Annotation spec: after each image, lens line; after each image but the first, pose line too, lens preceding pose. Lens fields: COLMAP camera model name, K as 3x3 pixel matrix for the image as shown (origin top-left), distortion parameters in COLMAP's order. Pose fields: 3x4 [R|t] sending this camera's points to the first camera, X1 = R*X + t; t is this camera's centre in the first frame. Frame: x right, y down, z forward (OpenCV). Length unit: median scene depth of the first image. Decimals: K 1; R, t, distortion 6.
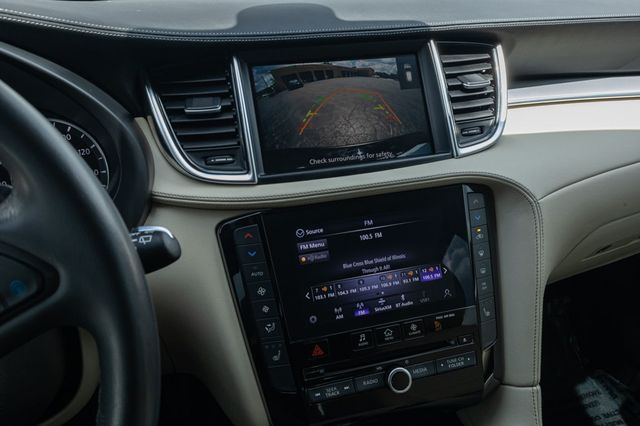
lens RADIAL K [[521.6, 0, 320.0], [0, 521.6, 213.0], [0, 0, 1]] dist [0.008465, 0.004240]
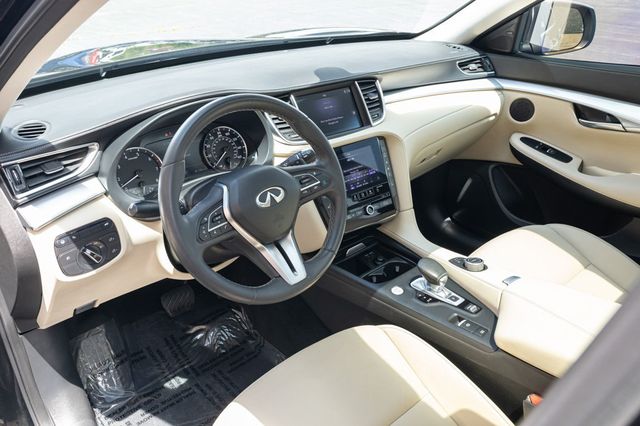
lens RADIAL K [[521.6, 0, 320.0], [0, 521.6, 213.0], [0, 0, 1]] dist [0.008465, 0.004240]
pose [[0.926892, -0.154325, 0.342134, -0.898302], [0.149840, 0.987914, 0.039675, 0.168065], [-0.344122, 0.014491, 0.938813, -1.281516]]
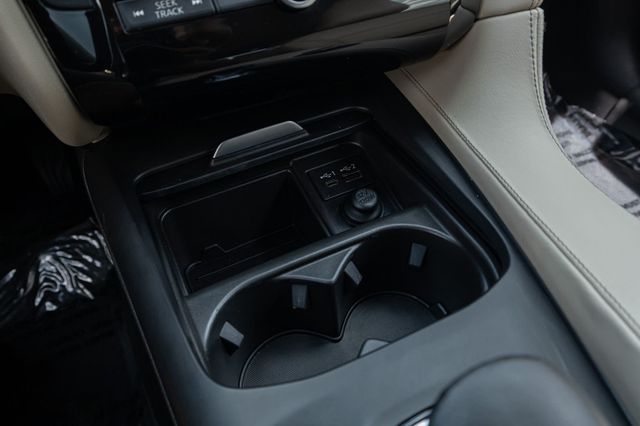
lens RADIAL K [[521.6, 0, 320.0], [0, 521.6, 213.0], [0, 0, 1]] dist [0.008465, 0.004240]
pose [[0.993516, -0.088913, 0.070850, 0.103046], [0.061257, 0.943645, 0.325240, 0.325441], [-0.095775, -0.318791, 0.942974, 0.373670]]
